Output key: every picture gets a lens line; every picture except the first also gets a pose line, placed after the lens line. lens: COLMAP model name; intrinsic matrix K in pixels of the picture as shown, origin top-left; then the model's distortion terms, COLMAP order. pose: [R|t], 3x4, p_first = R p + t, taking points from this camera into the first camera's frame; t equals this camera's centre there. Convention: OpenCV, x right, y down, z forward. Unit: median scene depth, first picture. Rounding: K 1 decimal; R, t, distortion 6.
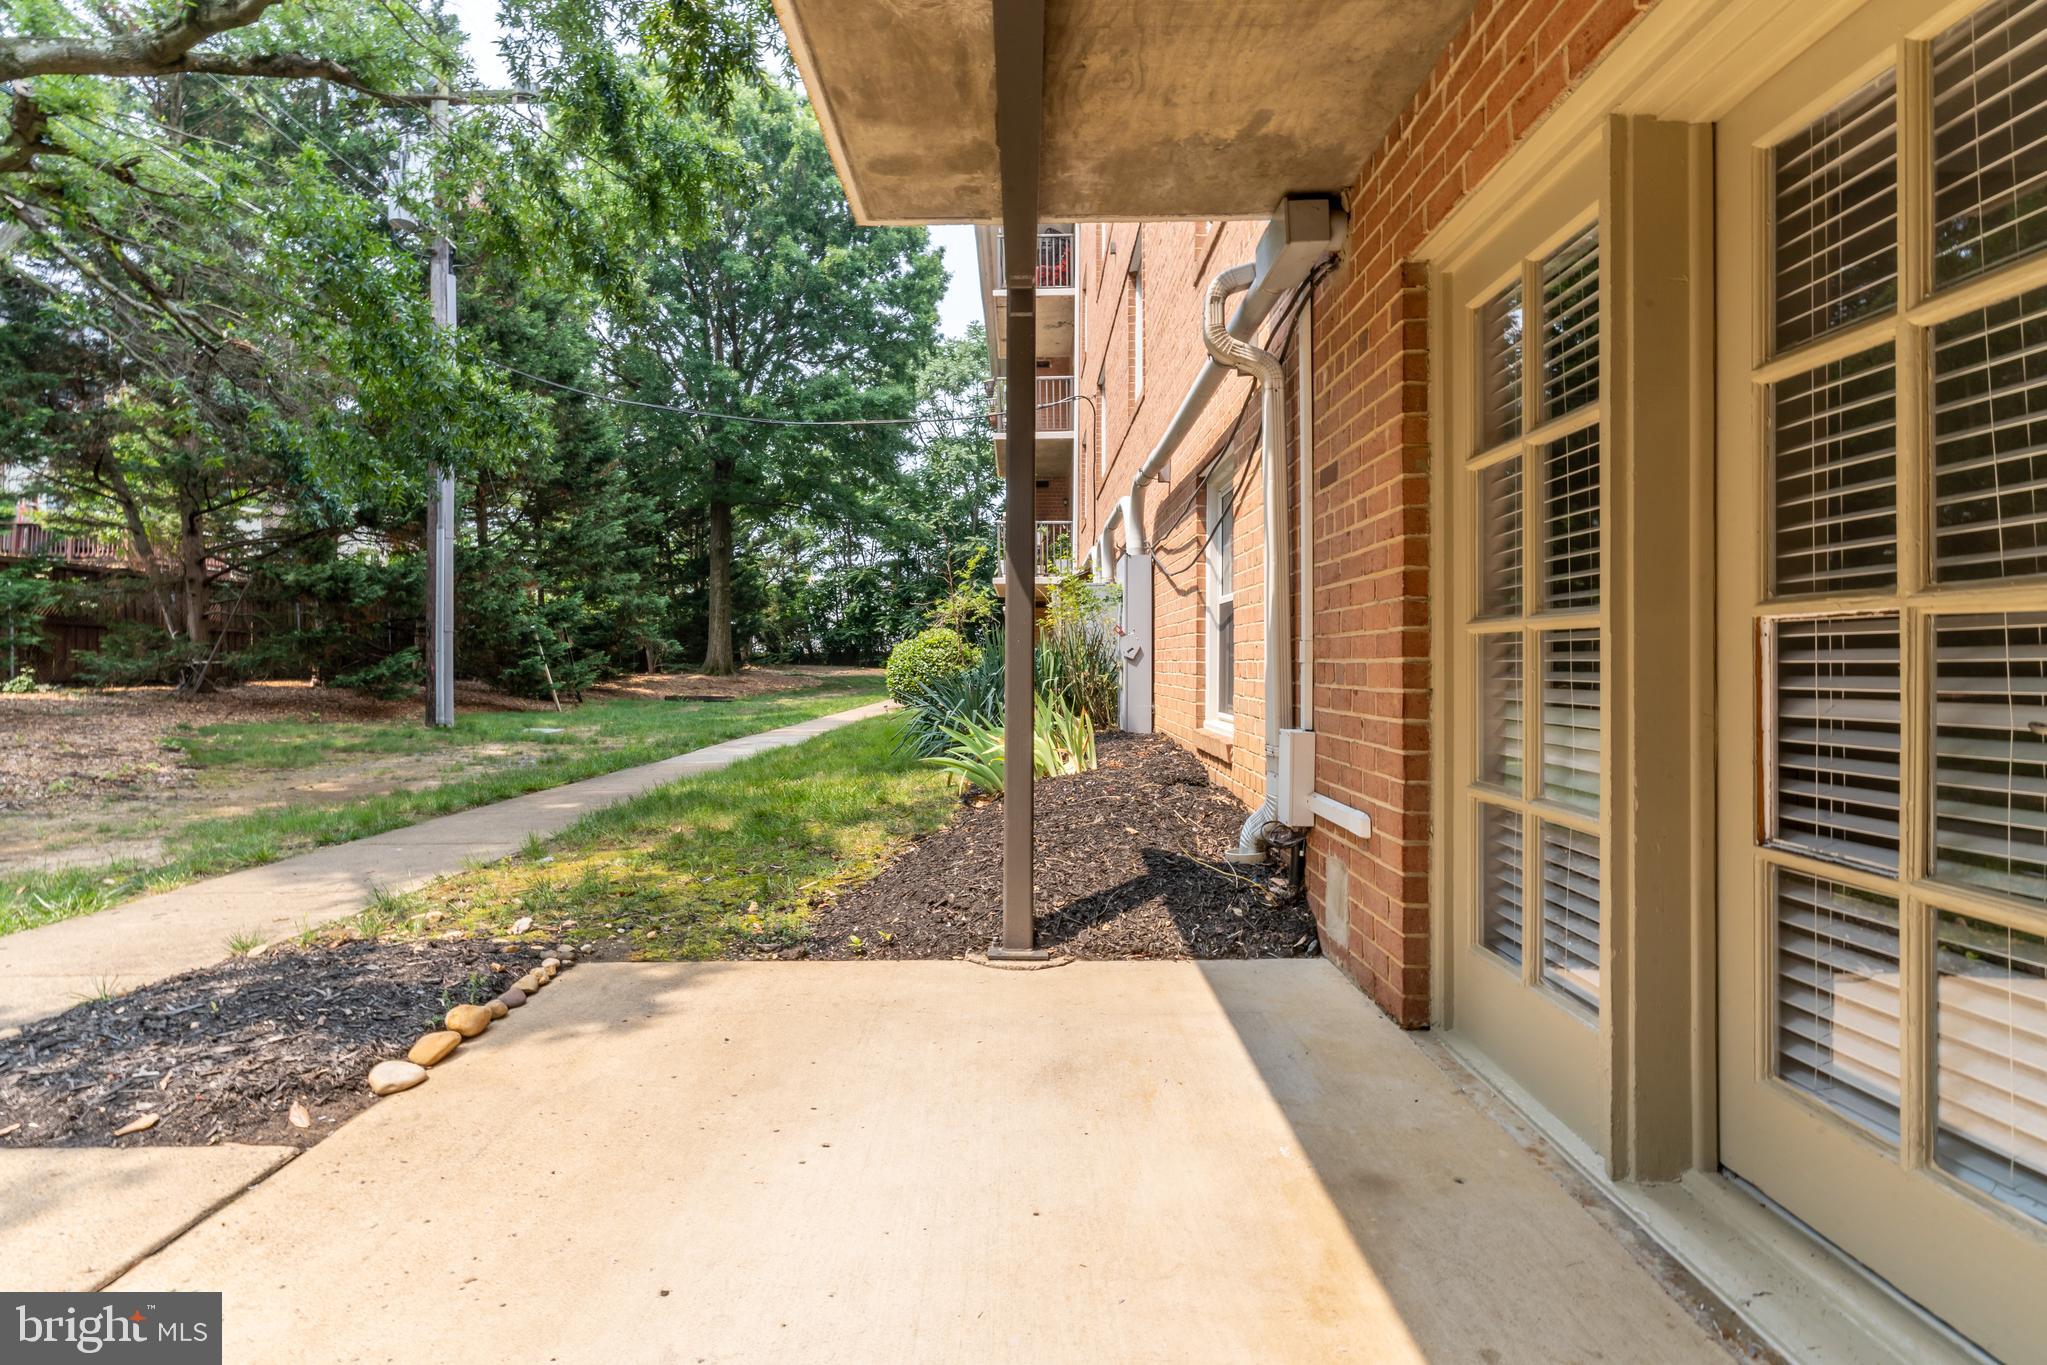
lens RADIAL K [[979.7, 0, 1016.1], [0, 979.7, 670.2], [0, 0, 1]] dist [0.001675, 0.000143]
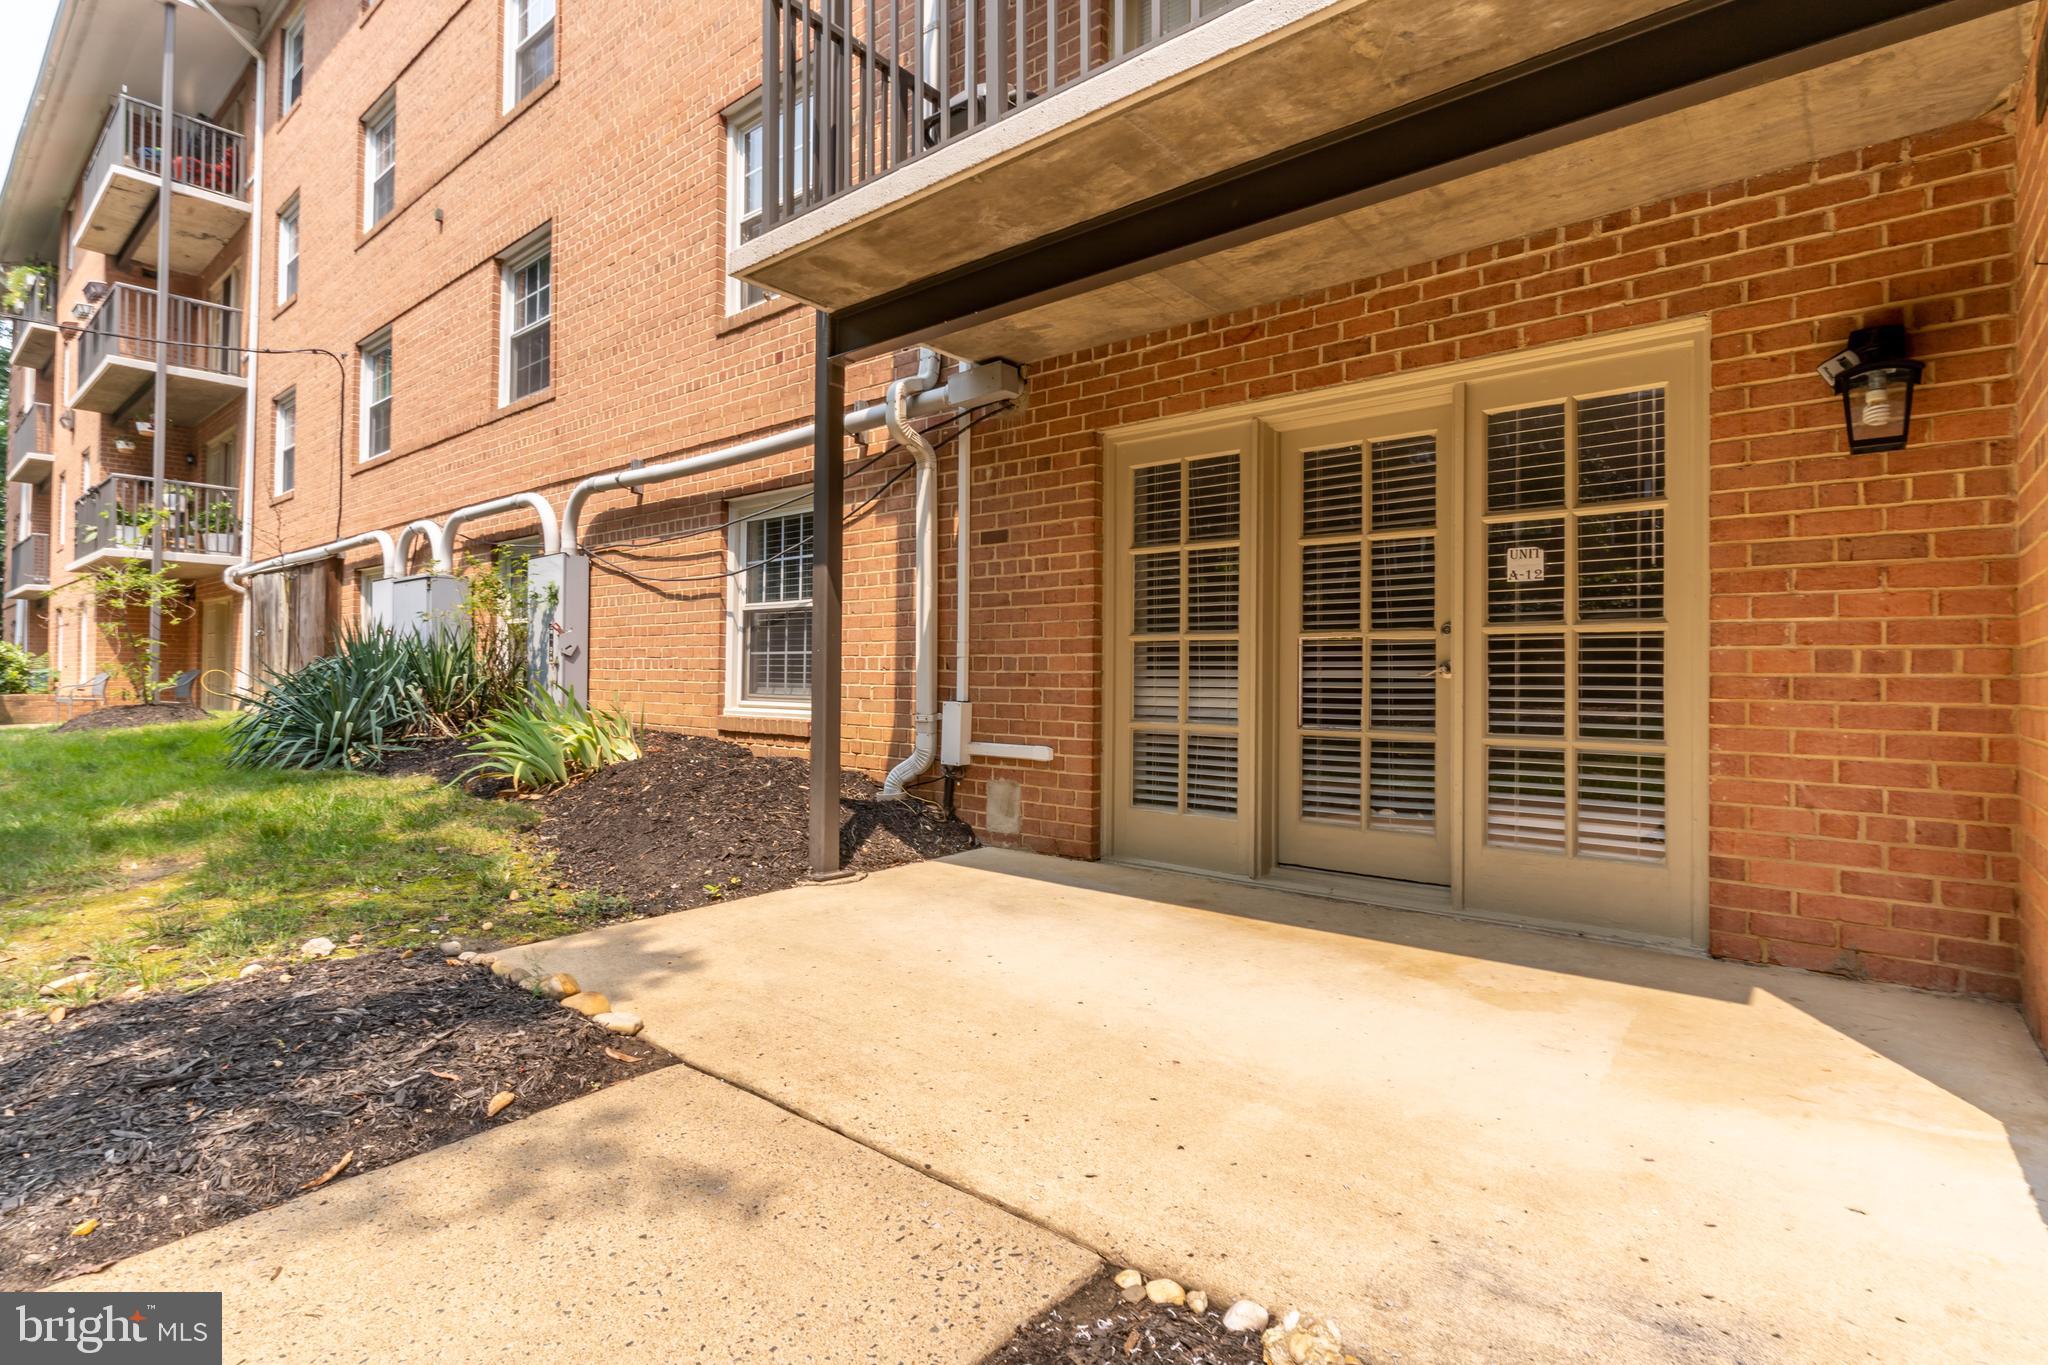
lens RADIAL K [[979.4, 0, 981.7], [0, 979.4, 686.5], [0, 0, 1]] dist [0.000203, -0.000078]
pose [[0.649715, -0.011148, 0.760096, -1.177273], [0.001829, 0.999913, 0.013101, 0.025312], [-0.760176, -0.007122, 0.649679, -0.008607]]
